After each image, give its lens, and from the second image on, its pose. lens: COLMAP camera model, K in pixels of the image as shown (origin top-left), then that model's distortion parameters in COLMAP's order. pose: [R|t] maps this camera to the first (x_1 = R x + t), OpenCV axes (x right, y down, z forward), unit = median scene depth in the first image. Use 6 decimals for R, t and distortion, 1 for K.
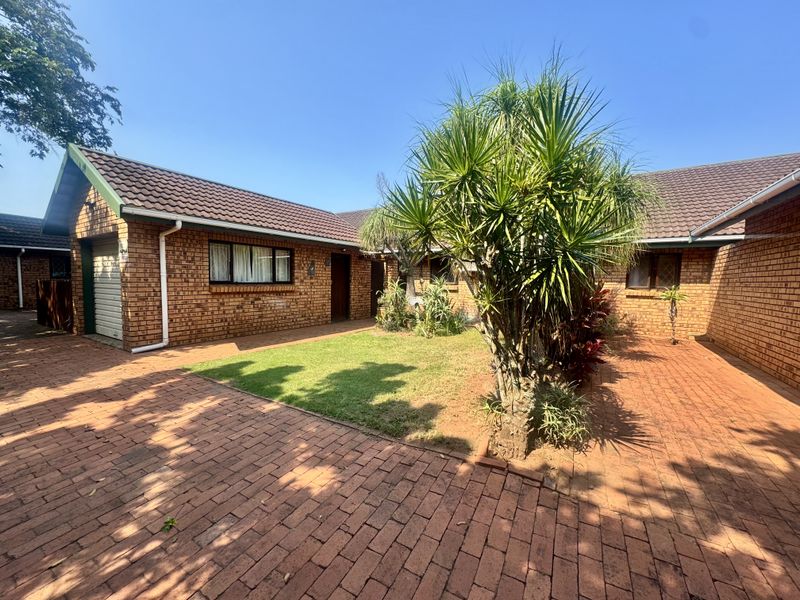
lens RADIAL K [[319.0, 0, 402.4], [0, 319.0, 297.8], [0, 0, 1]] dist [0.001001, 0.000136]
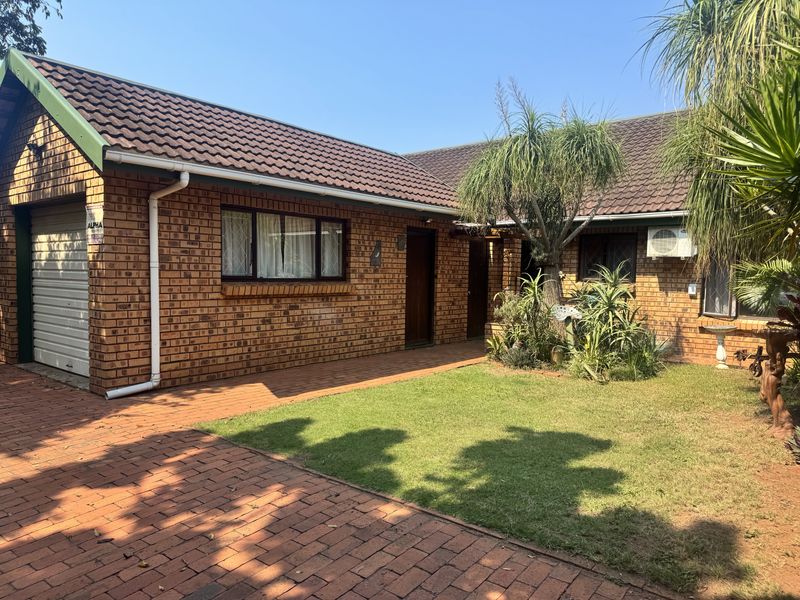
lens RADIAL K [[554.3, 0, 400.0], [0, 554.3, 300.0], [0, 0, 1]] dist [0.057030, -0.058229]
pose [[0.992596, 0.007647, -0.121224, -0.175645], [-0.008368, 0.999950, -0.005437, -0.006597], [0.121176, 0.006411, 0.992610, 0.035489]]
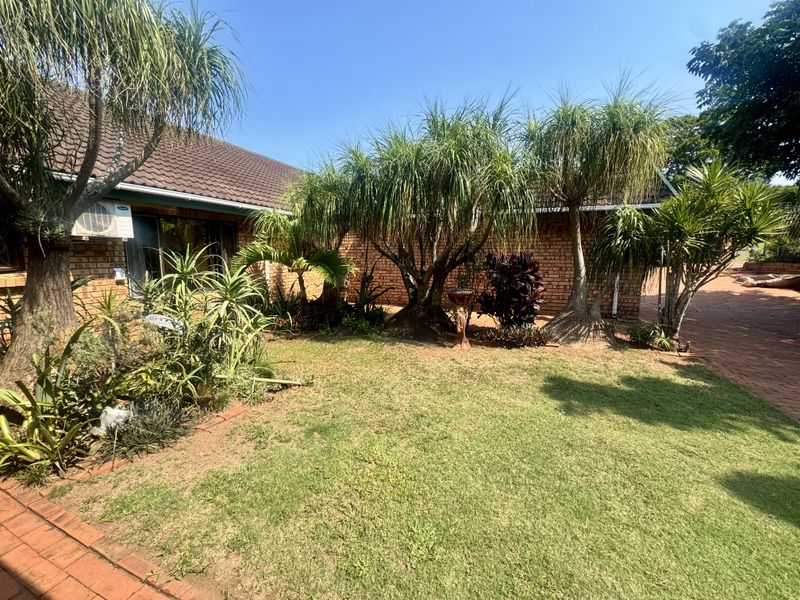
lens RADIAL K [[319.0, 0, 402.4], [0, 319.0, 297.8], [0, 0, 1]] dist [0.001001, 0.000136]
pose [[-0.166059, -0.141930, 0.975848, -0.523958], [0.057799, 0.986486, 0.153313, -0.084933], [-0.984420, 0.081862, -0.155612, 1.247216]]
